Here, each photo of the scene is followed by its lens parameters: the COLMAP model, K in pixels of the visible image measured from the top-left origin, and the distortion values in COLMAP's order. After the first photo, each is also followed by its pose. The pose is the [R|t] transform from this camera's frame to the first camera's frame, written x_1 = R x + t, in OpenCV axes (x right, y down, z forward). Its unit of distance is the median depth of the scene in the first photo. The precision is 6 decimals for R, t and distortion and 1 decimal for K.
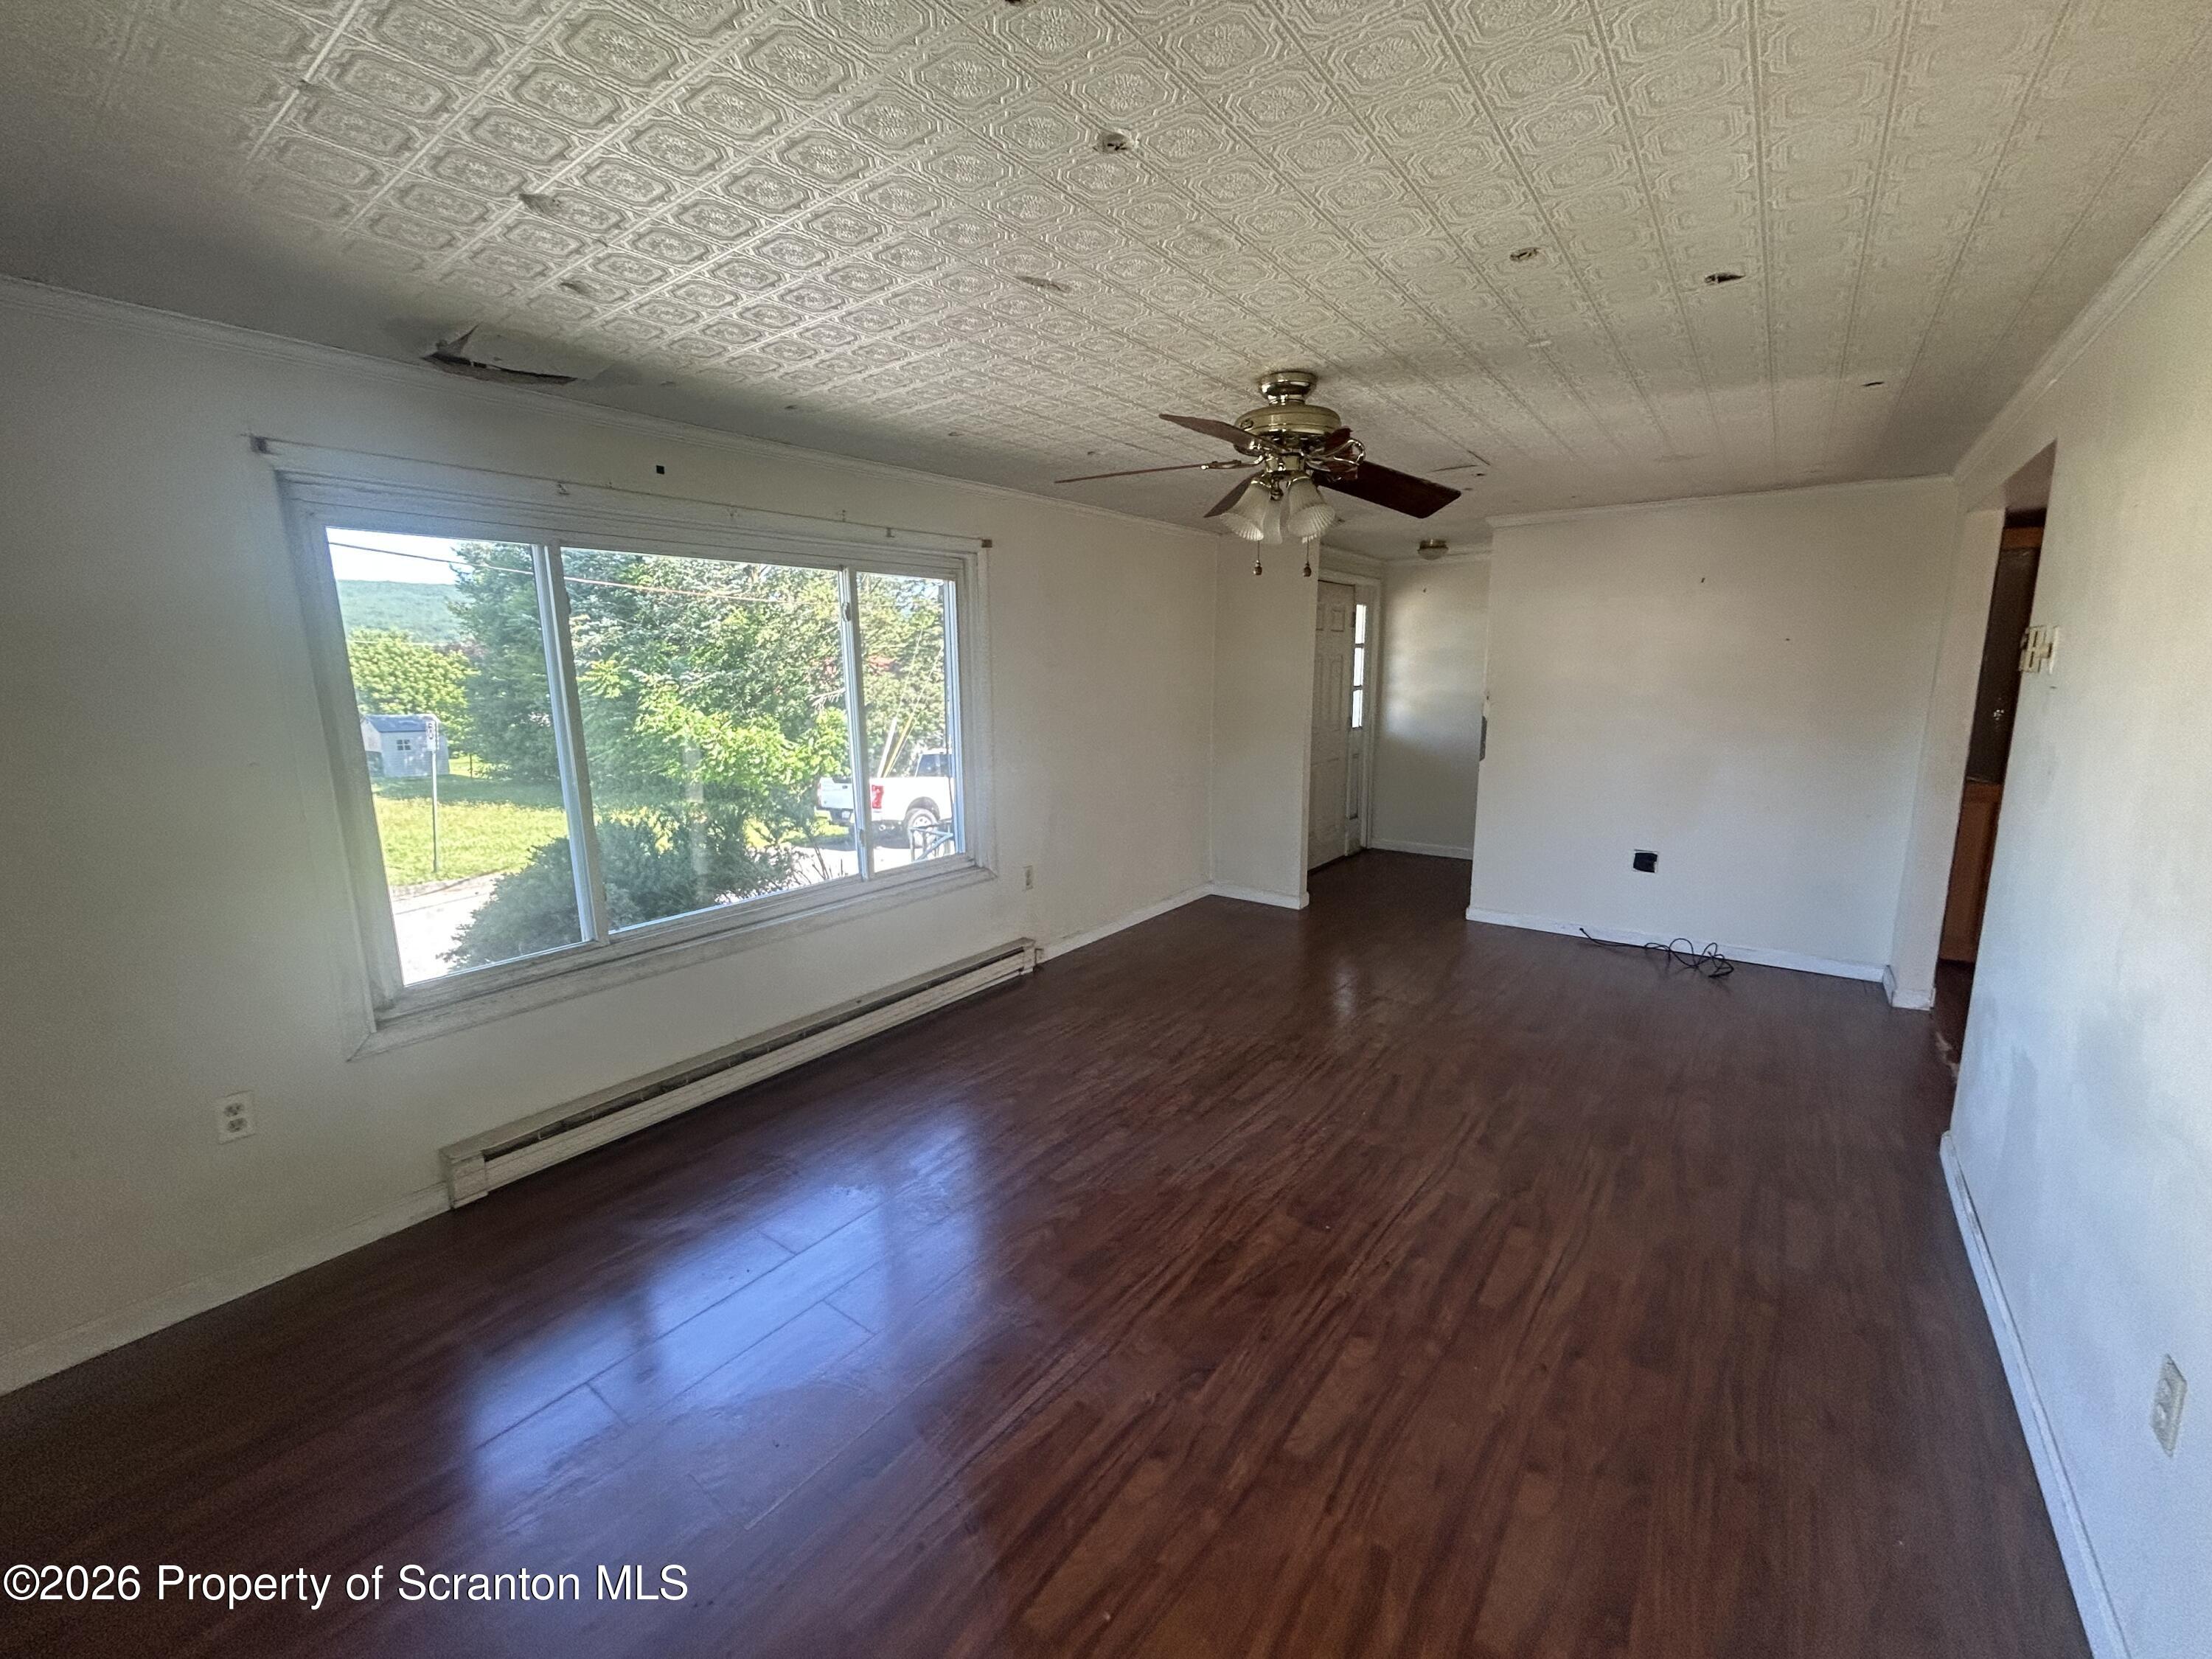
lens RADIAL K [[891.1, 0, 1089.9], [0, 891.1, 845.5], [0, 0, 1]] dist [-0.003092, 0.000057]
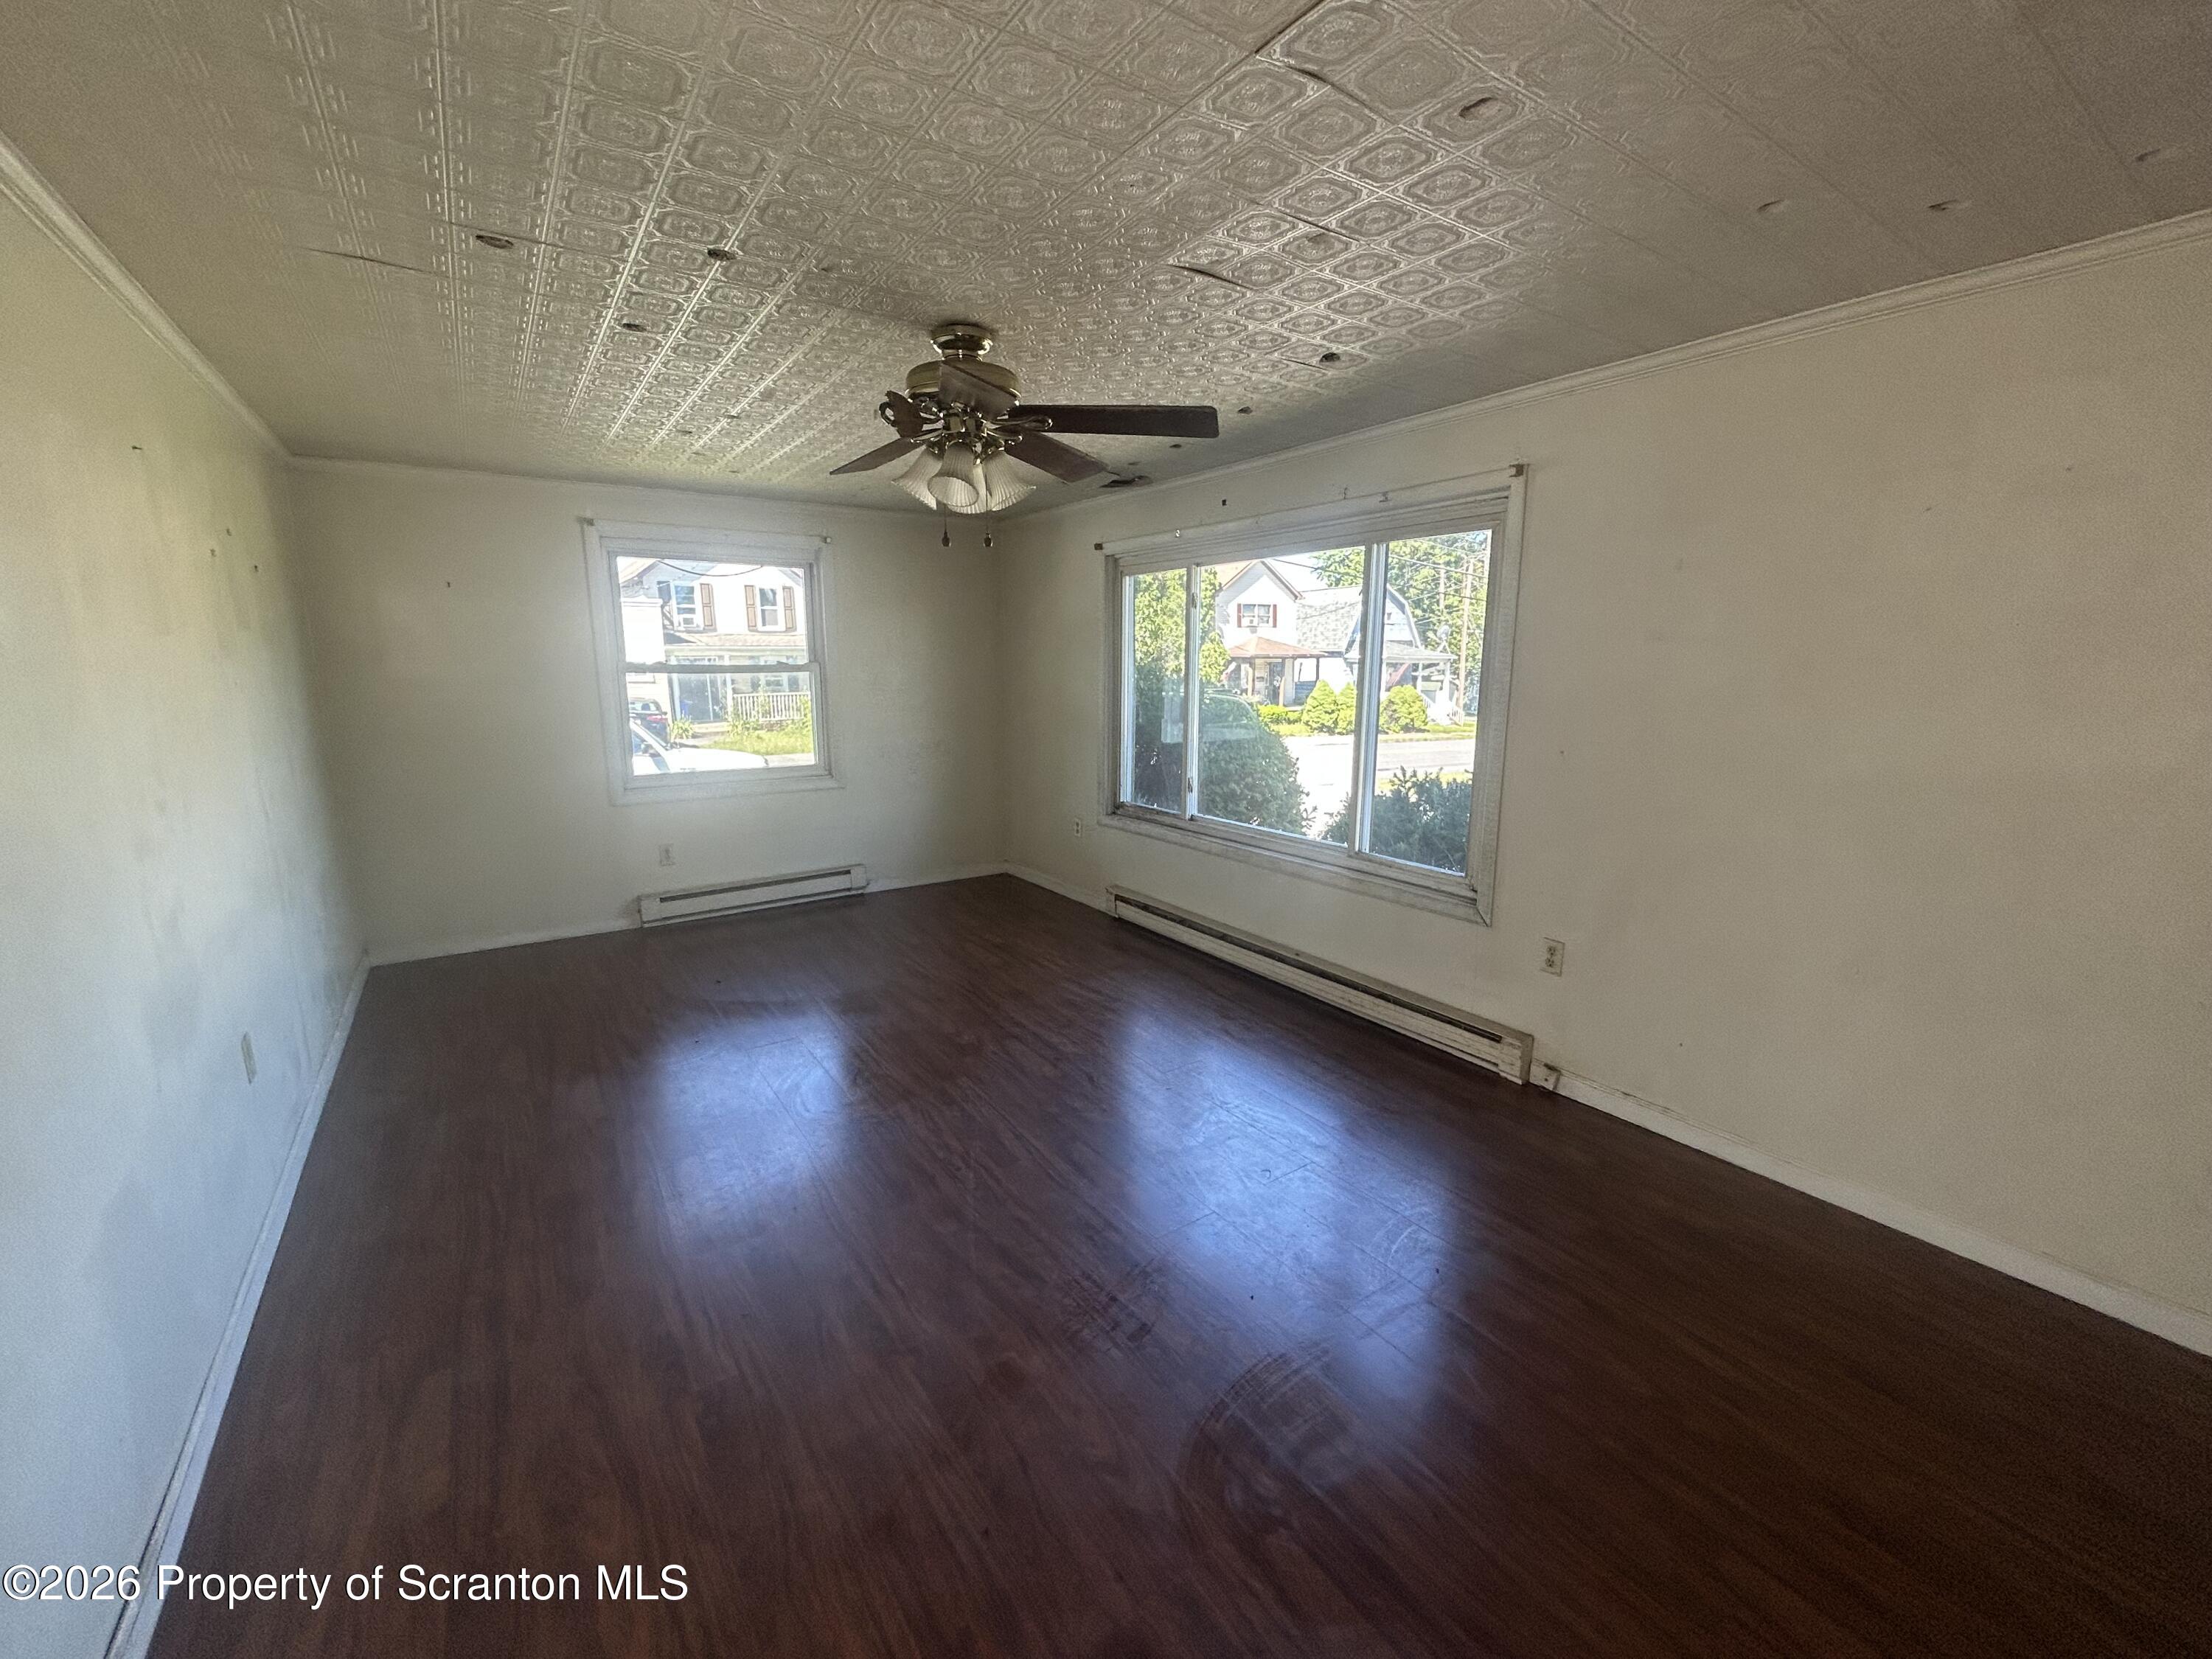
lens RADIAL K [[891.1, 0, 1098.9], [0, 891.1, 838.0], [0, 0, 1]] dist [-0.003092, 0.000057]
pose [[-0.310805, 0.212385, -0.926441, 0.789528], [-0.173356, 0.945699, 0.274958, -0.213864], [0.934531, 0.246062, -0.257110, 1.026160]]
